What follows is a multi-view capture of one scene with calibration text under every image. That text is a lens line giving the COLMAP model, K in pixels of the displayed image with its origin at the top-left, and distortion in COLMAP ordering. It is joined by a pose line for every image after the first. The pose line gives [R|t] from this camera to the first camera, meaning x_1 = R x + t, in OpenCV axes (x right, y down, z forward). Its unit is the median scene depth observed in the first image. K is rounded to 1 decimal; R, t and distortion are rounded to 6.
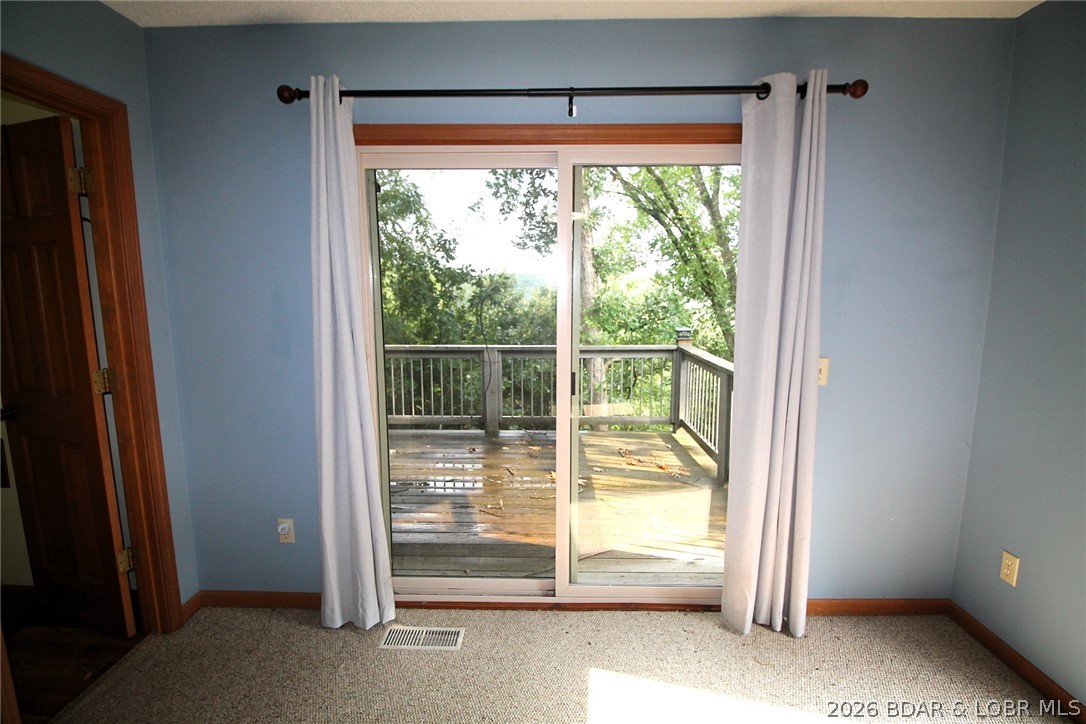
lens RADIAL K [[508.5, 0, 543.0], [0, 508.5, 362.0], [0, 0, 1]] dist [-0.011019, -0.000808]
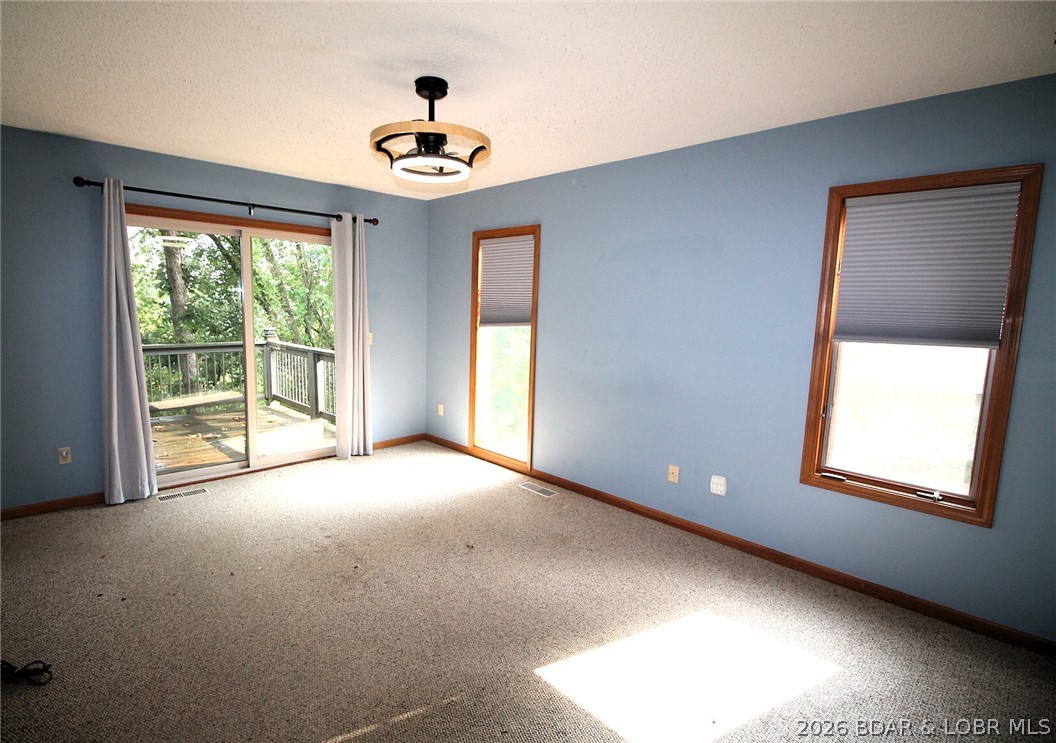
lens RADIAL K [[557.7, 0, 512.7], [0, 557.7, 374.9], [0, 0, 1]] dist [-0.001394, -0.000422]
pose [[0.702549, -0.072480, 0.707935, -0.770730], [0.077583, 0.996671, 0.025048, 0.165575], [-0.707393, 0.037326, 0.705834, -1.195290]]
